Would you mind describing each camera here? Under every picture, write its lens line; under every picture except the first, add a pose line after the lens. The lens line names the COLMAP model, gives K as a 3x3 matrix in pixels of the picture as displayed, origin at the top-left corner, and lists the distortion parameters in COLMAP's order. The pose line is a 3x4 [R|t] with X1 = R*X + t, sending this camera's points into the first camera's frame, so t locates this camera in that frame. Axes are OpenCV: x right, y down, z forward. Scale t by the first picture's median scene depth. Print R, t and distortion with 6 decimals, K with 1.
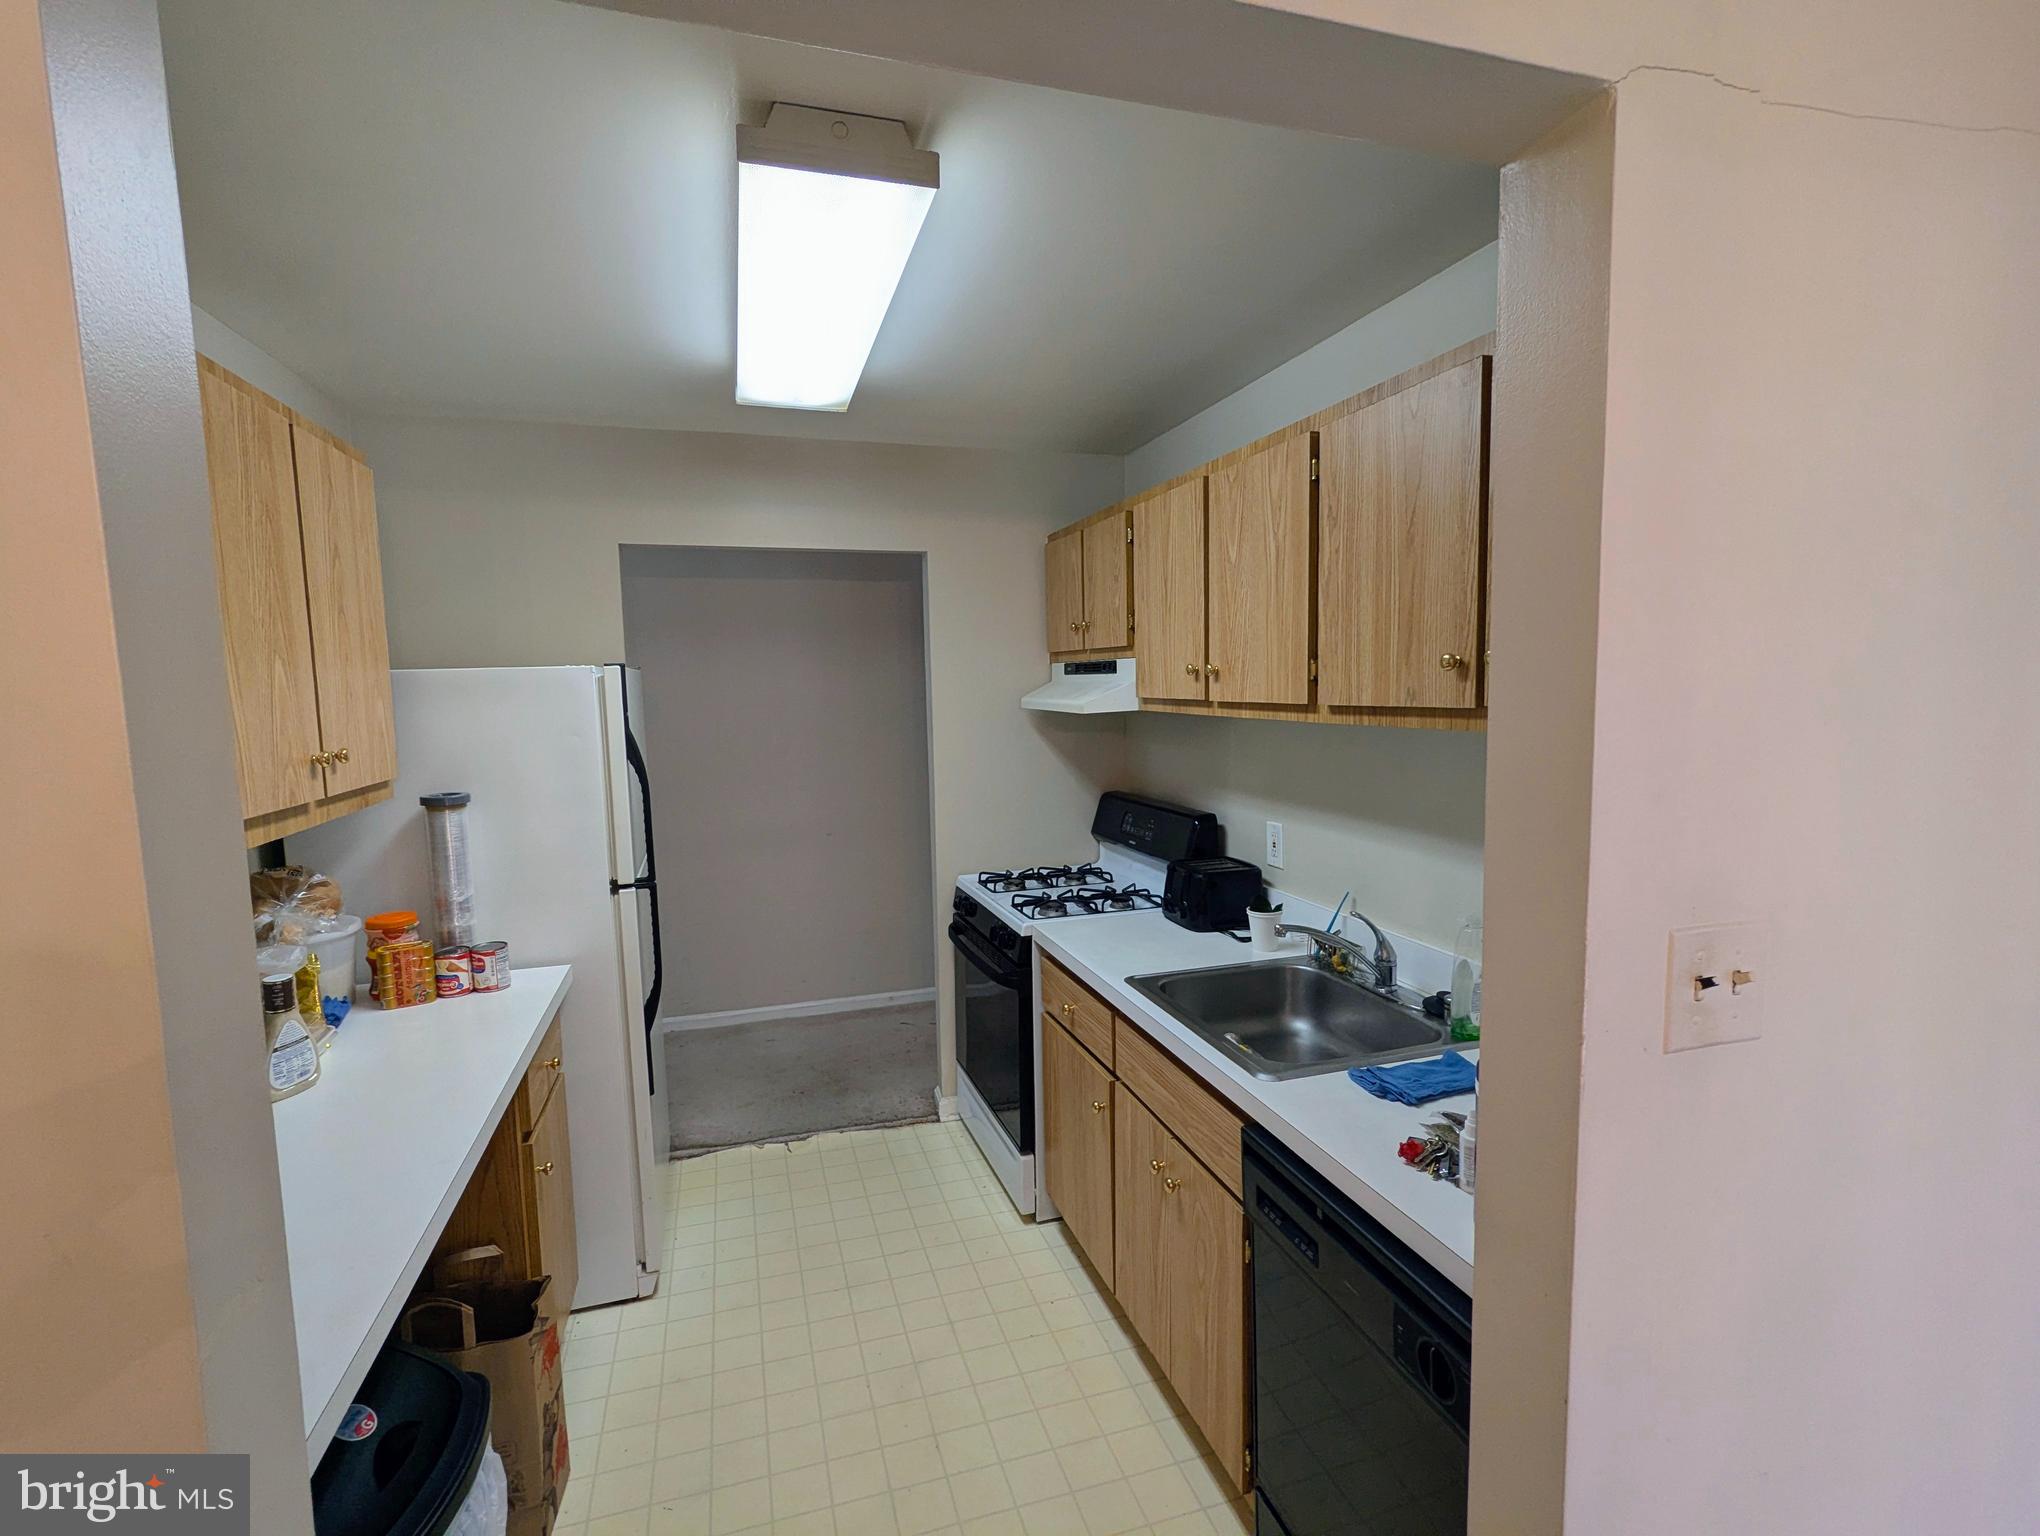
lens RADIAL K [[961.4, 0, 1011.2], [0, 961.4, 766.5], [0, 0, 1]] dist [-0.002511, 0.002487]
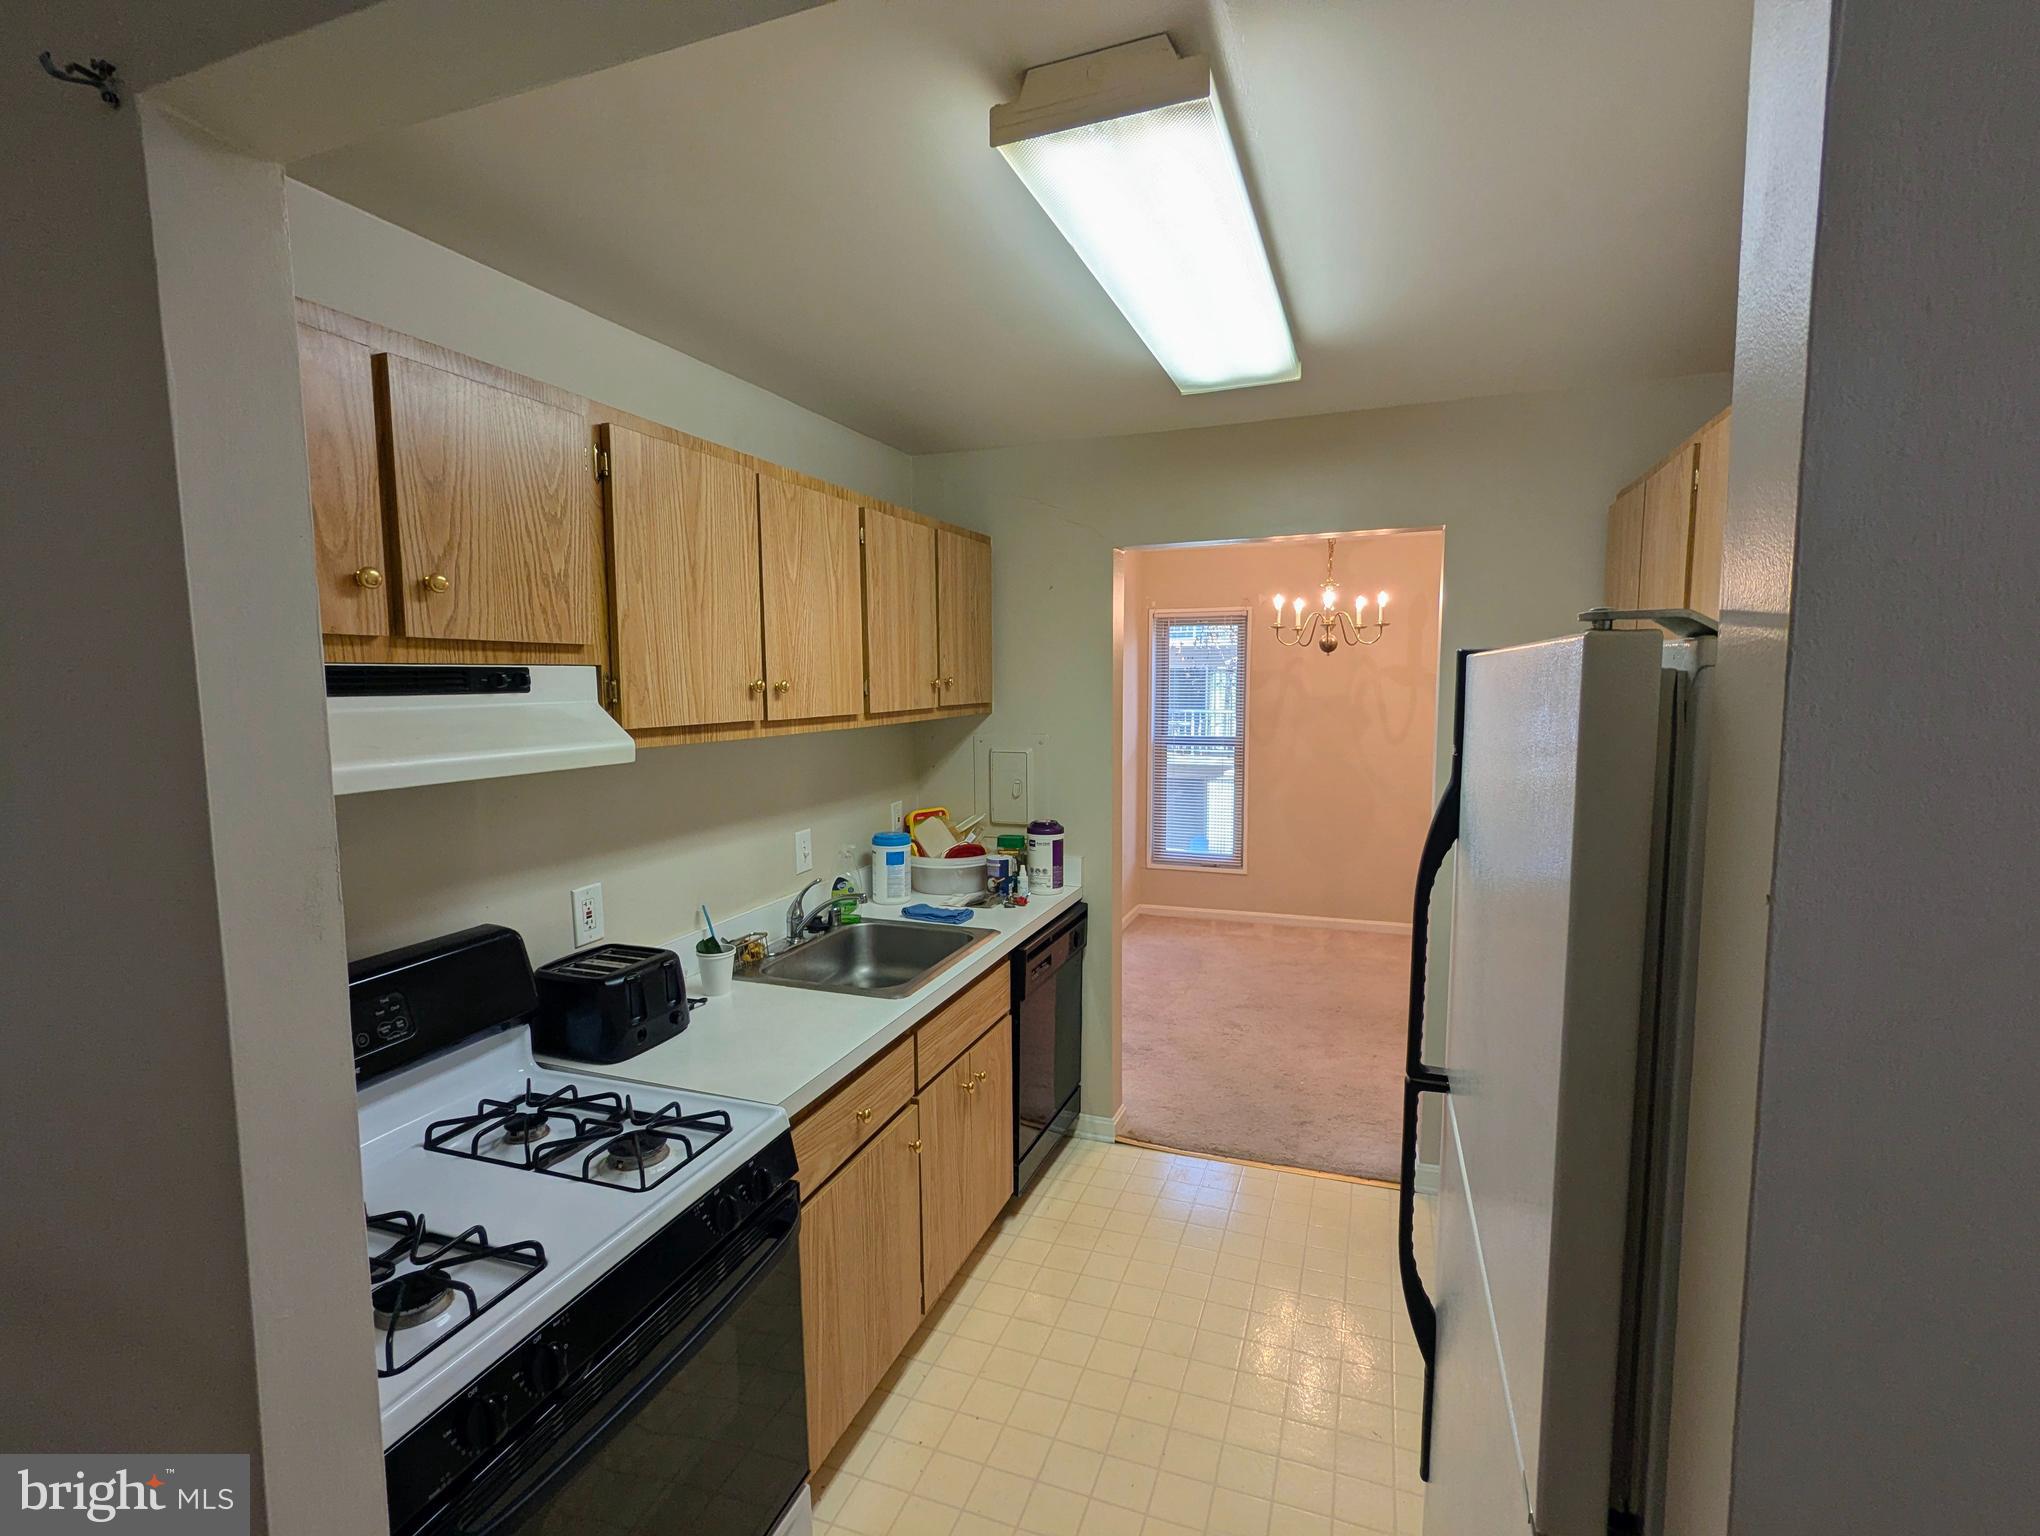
lens RADIAL K [[961.4, 0, 1026.0], [0, 961.4, 777.6], [0, 0, 1]] dist [-0.002511, 0.002487]
pose [[-0.790802, -0.030837, 0.611294, -0.596036], [0.084709, 0.983605, 0.159202, -0.151012], [-0.606182, 0.177679, -0.775225, 1.700440]]
